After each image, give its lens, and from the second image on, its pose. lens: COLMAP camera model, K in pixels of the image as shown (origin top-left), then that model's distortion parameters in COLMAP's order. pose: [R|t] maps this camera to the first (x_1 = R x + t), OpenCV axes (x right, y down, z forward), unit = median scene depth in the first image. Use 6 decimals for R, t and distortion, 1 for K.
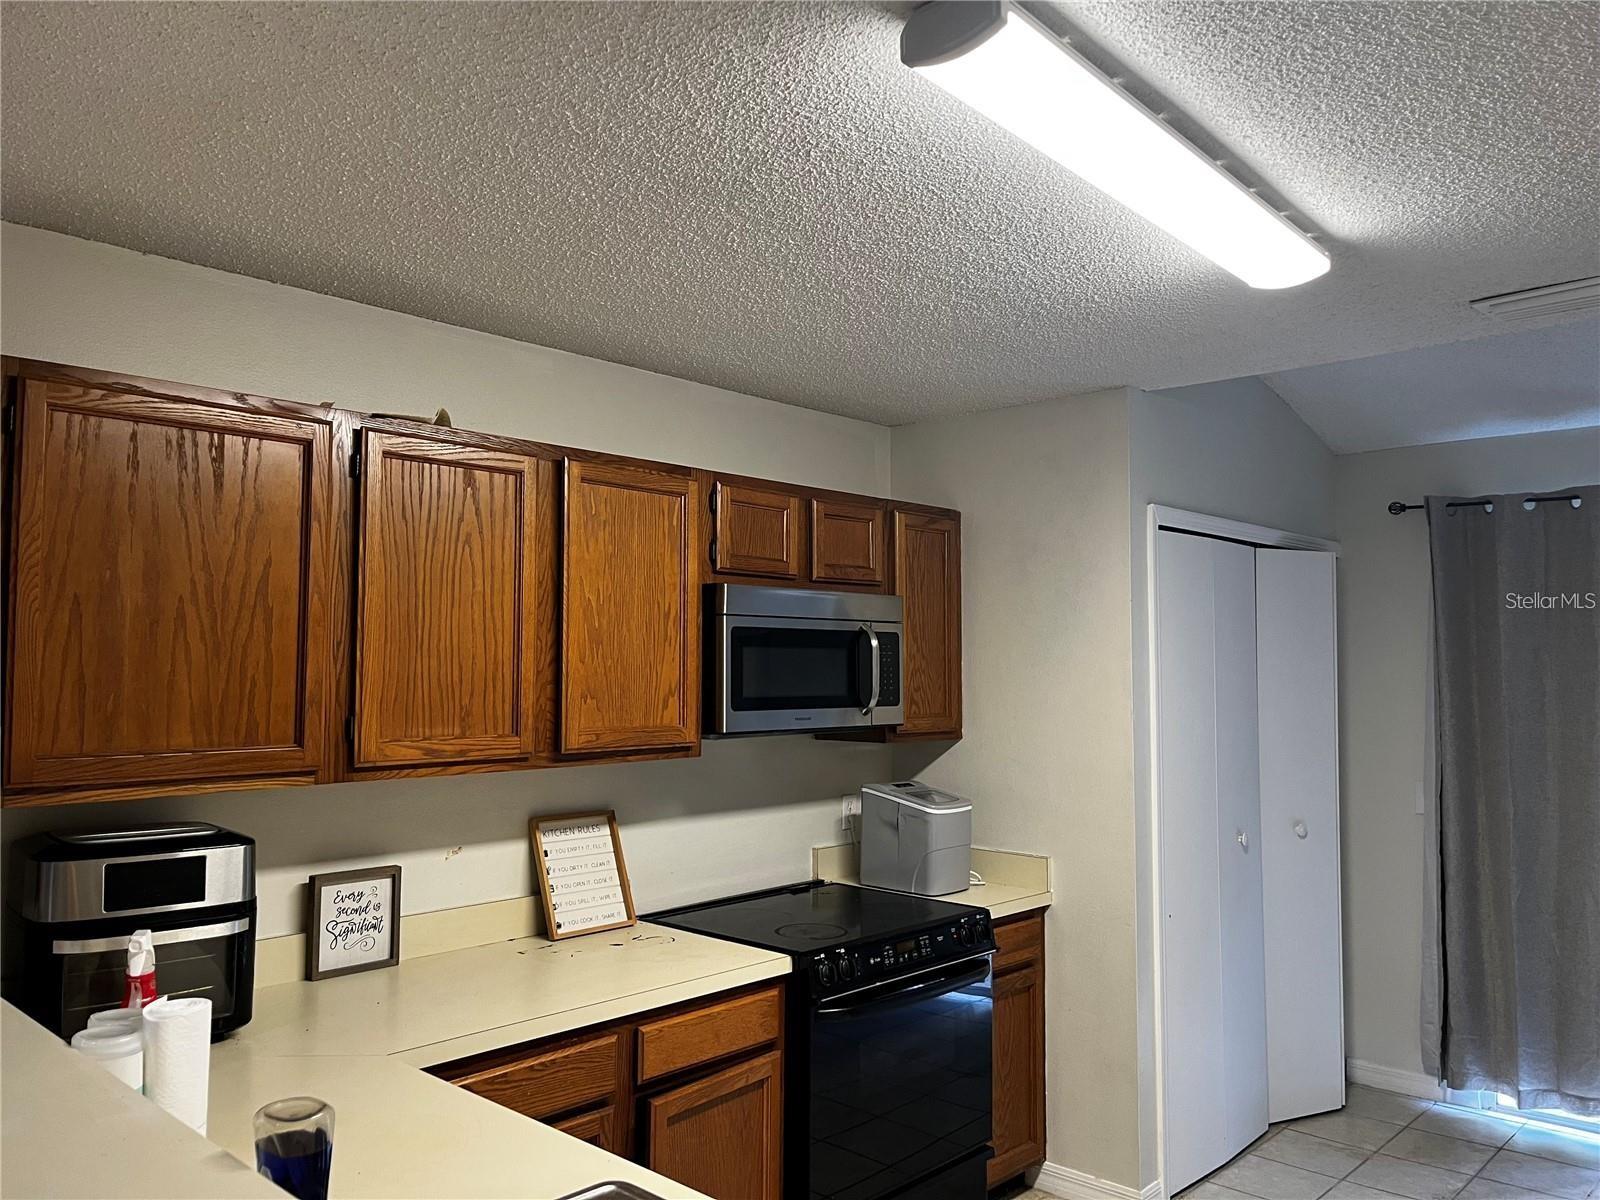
lens RADIAL K [[1222.2, 0, 803.0], [0, 1222.2, 625.1], [0, 0, 1]] dist [0.064113, -0.082490]
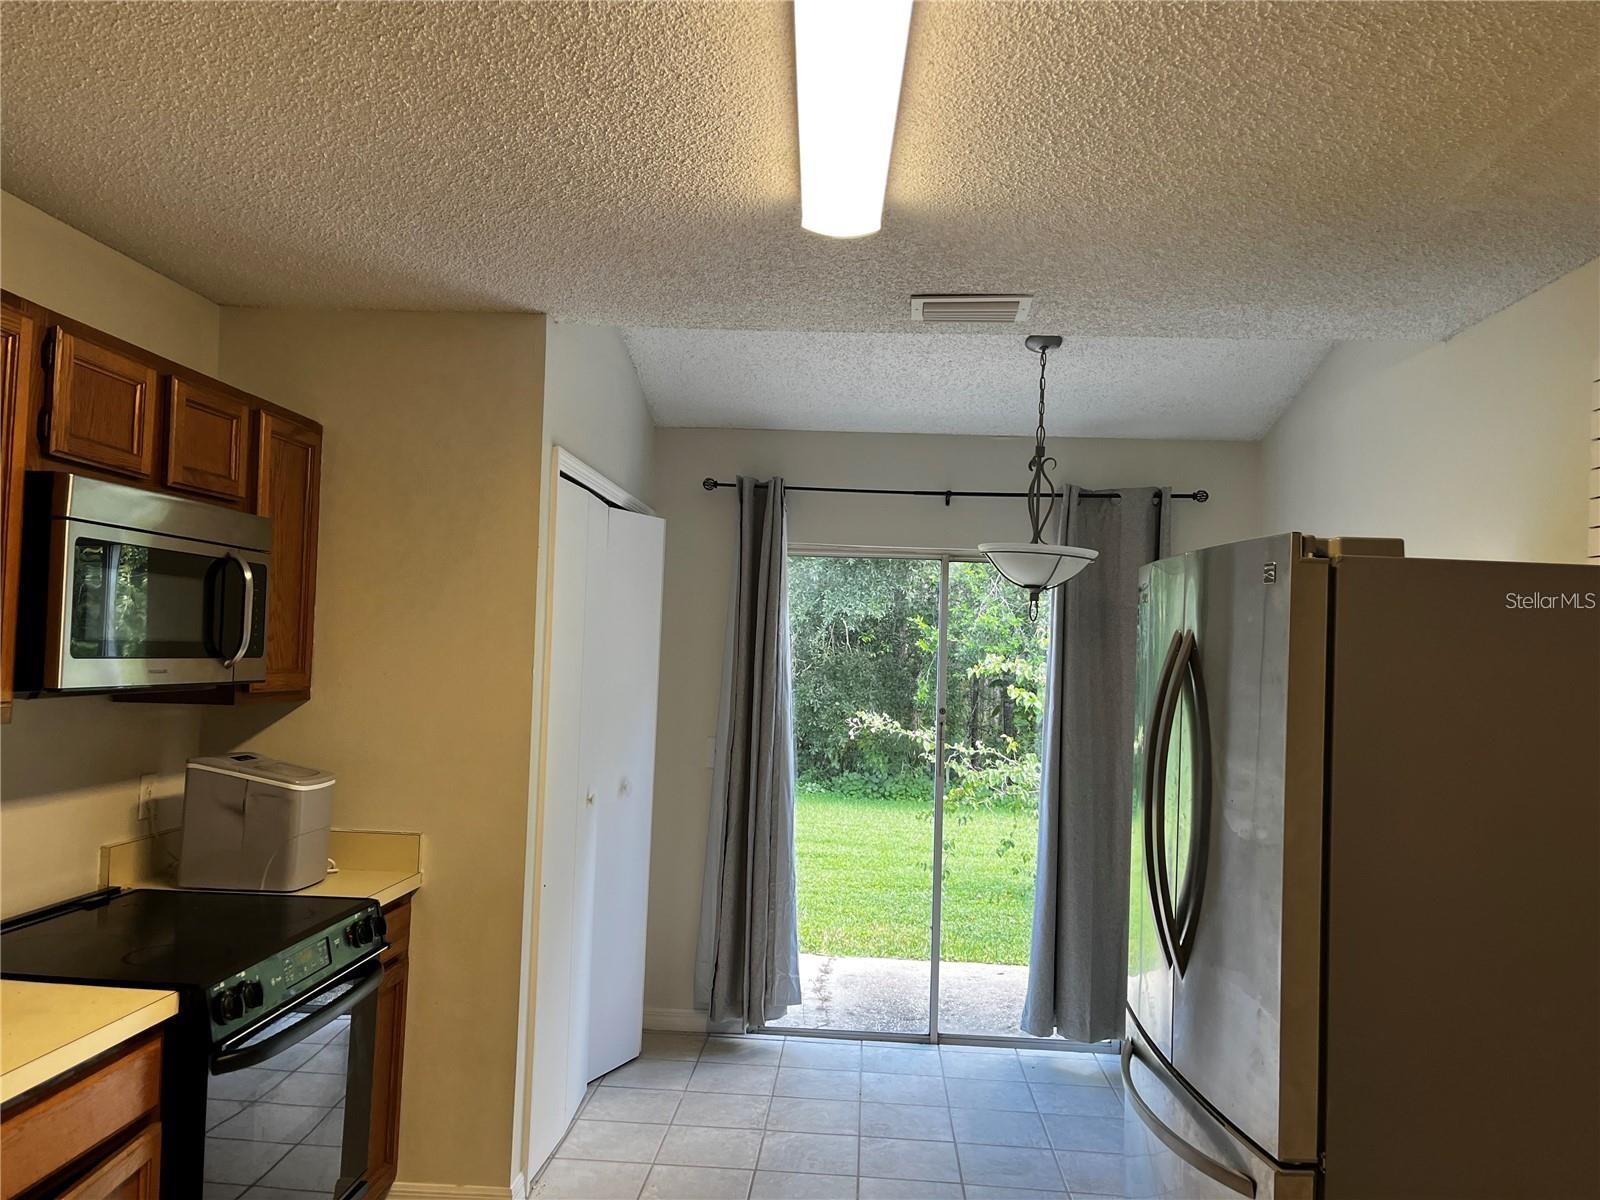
lens RADIAL K [[1222.2, 0, 803.0], [0, 1222.2, 625.1], [0, 0, 1]] dist [0.064113, -0.082490]
pose [[0.768946, 0.038890, 0.638130, -0.161131], [-0.054624, 0.998495, 0.004970, 0.021844], [-0.636976, -0.038679, 0.769913, 0.162703]]
